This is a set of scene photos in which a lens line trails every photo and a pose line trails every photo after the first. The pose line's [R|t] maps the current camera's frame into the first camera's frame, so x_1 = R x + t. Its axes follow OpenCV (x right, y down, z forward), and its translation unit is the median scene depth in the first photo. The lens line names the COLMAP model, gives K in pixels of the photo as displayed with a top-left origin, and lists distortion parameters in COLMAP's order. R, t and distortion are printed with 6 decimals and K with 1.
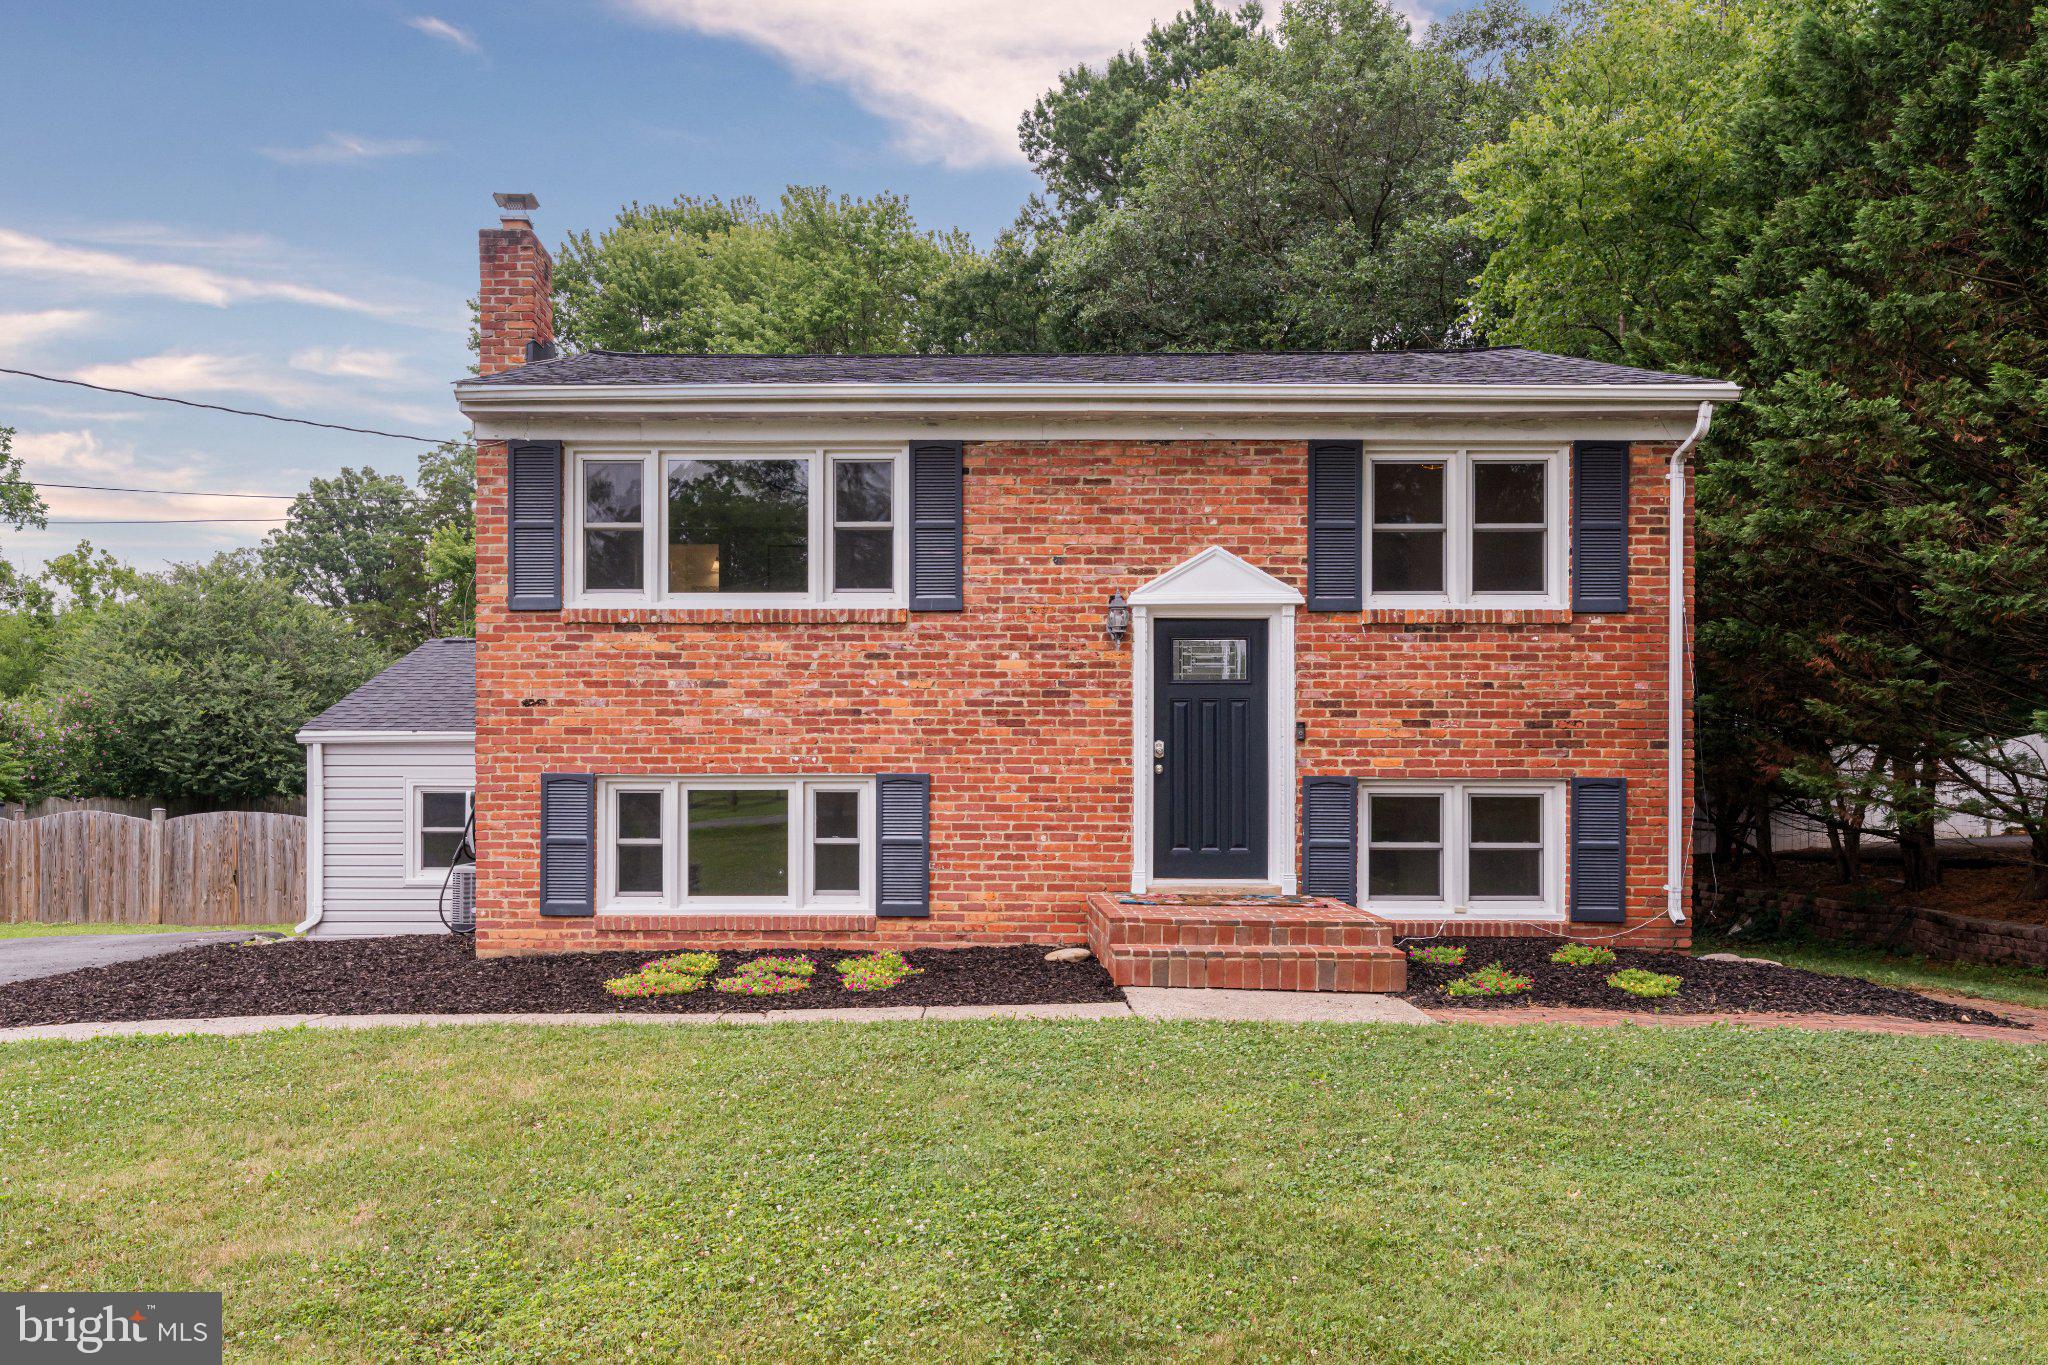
lens RADIAL K [[1484.7, 0, 958.3], [0, 1484.7, 767.0], [0, 0, 1]] dist [-0.003068, 0.007399]
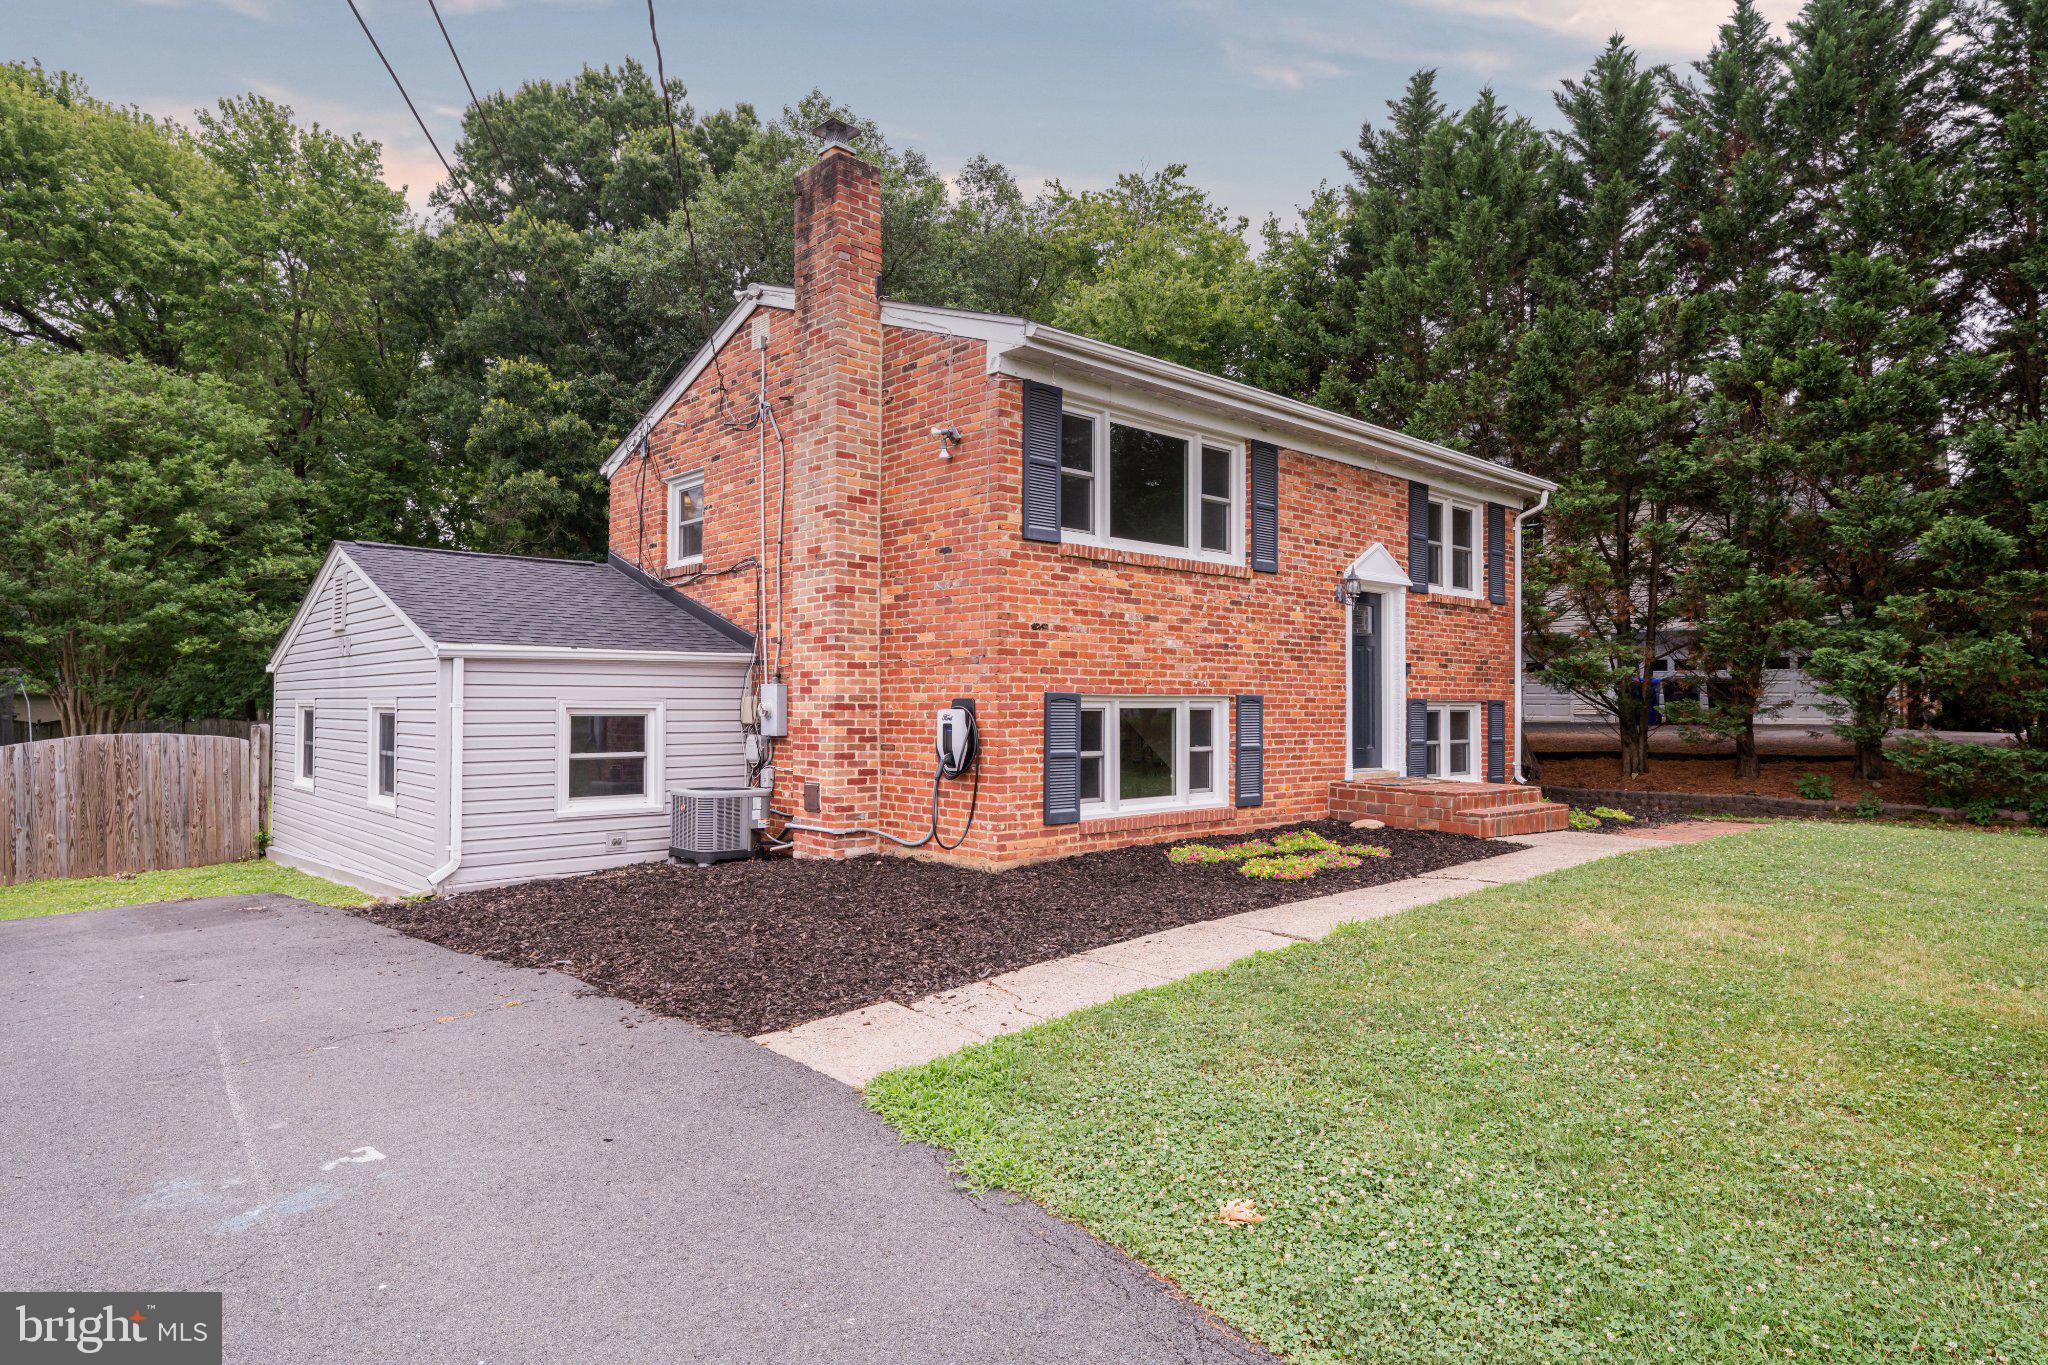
lens RADIAL K [[1159.3, 0, 1015.2], [0, 1159.3, 684.5], [0, 0, 1]] dist [0.002507, -0.000117]
pose [[0.730779, 0.013313, 0.682484, -0.871554], [-0.002908, 0.999861, -0.016390, 0.012251], [-0.682608, 0.009993, 0.730717, 0.400086]]
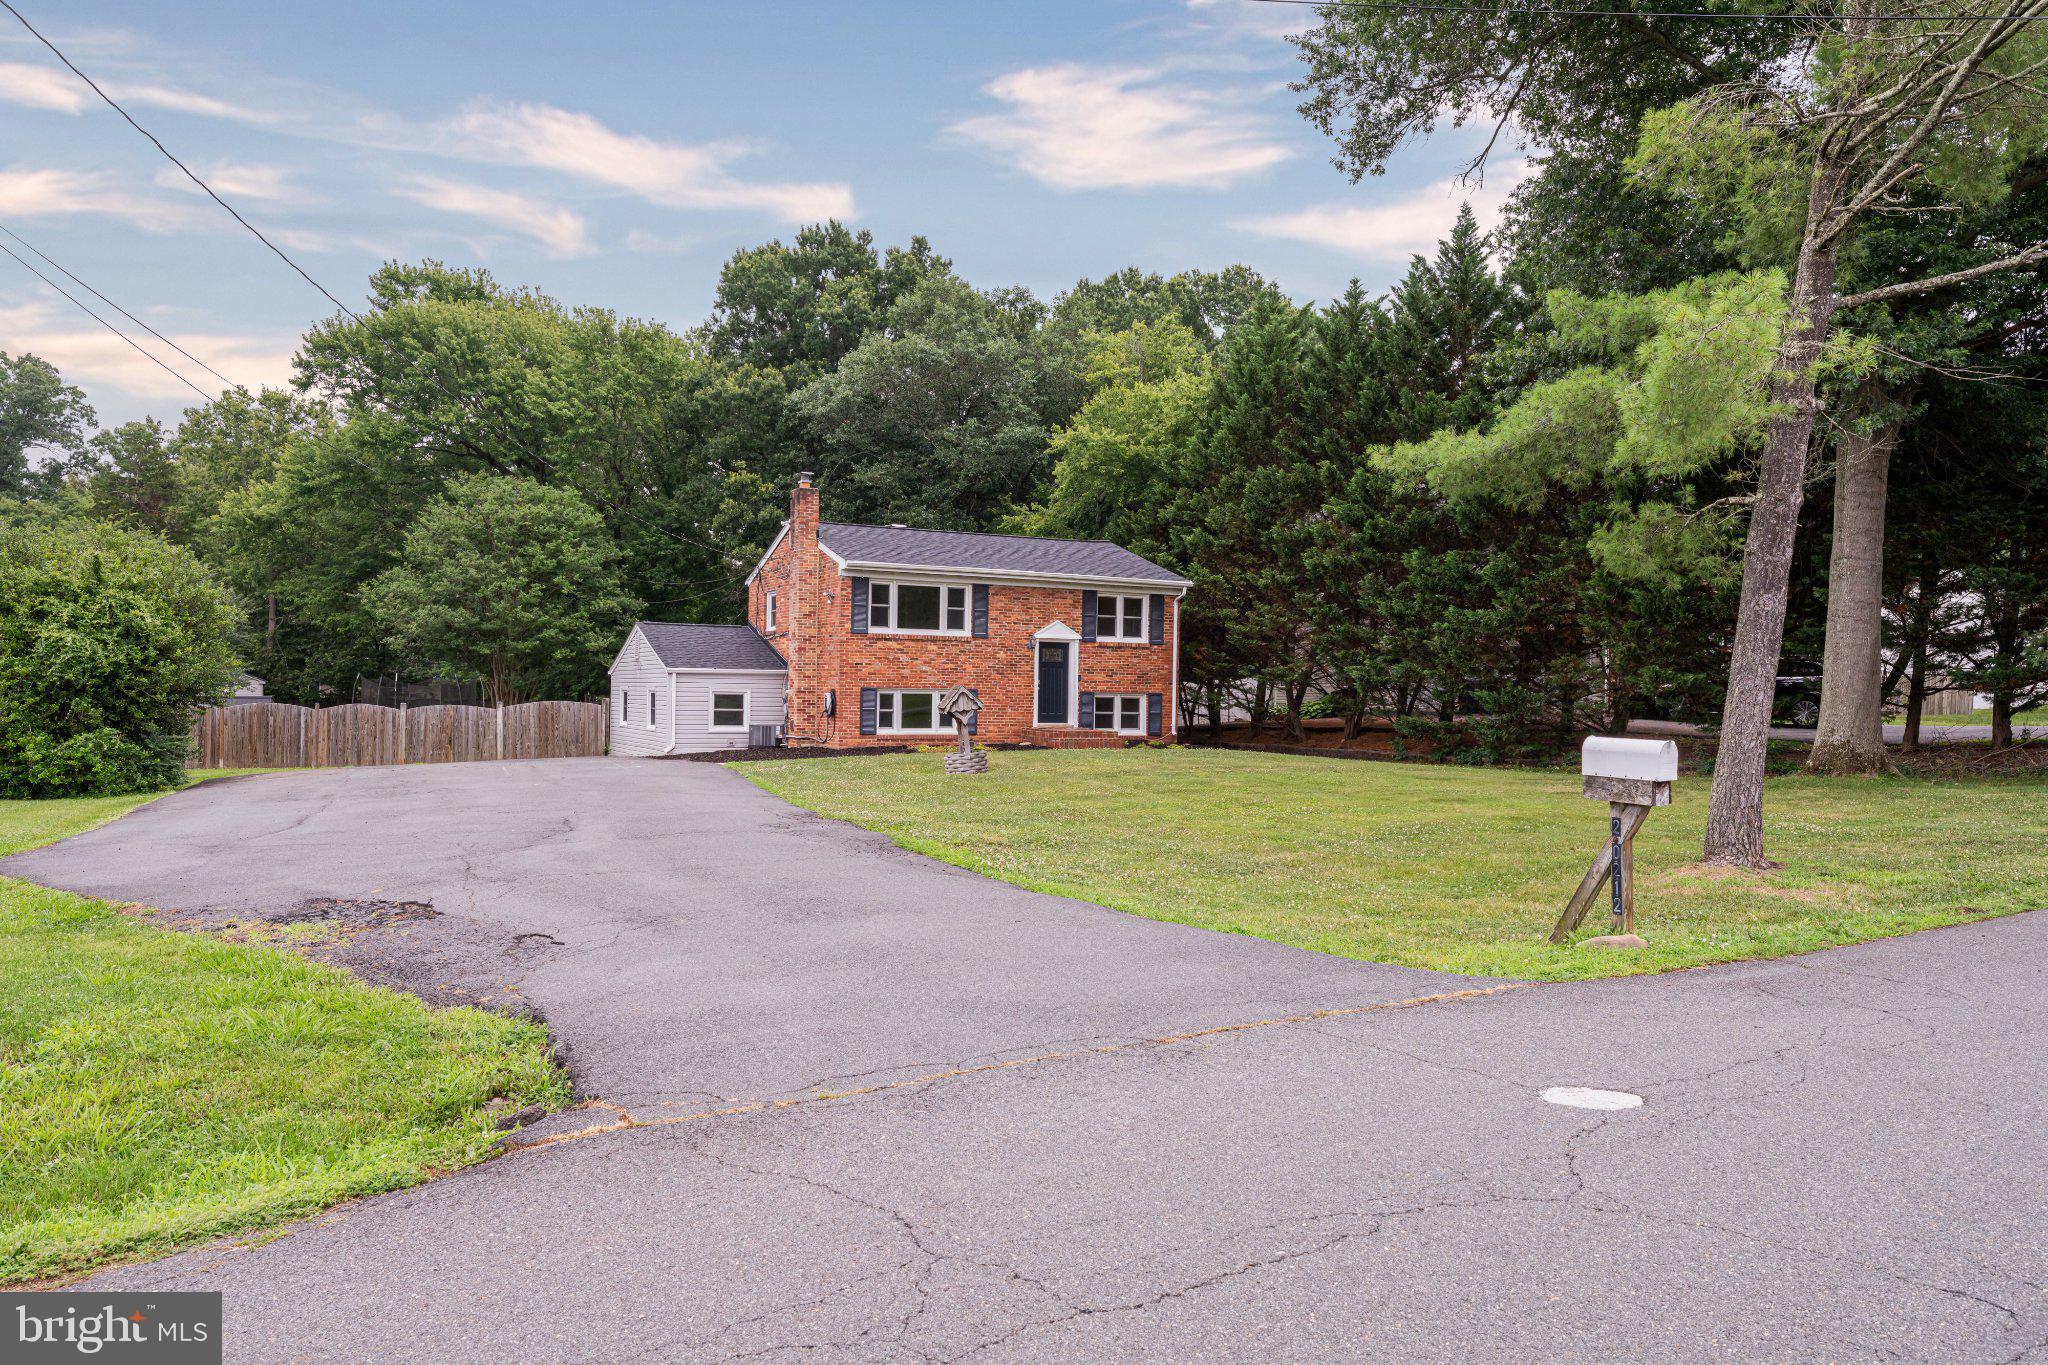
lens RADIAL K [[1375.2, 0, 1028.8], [0, 1375.2, 690.0], [0, 0, 1]] dist [0.001110, 0.000297]
pose [[0.880091, 0.013025, 0.474627, -1.306156], [-0.013706, 0.999904, -0.002026, 0.010783], [-0.474608, -0.004723, 0.880185, -1.619580]]
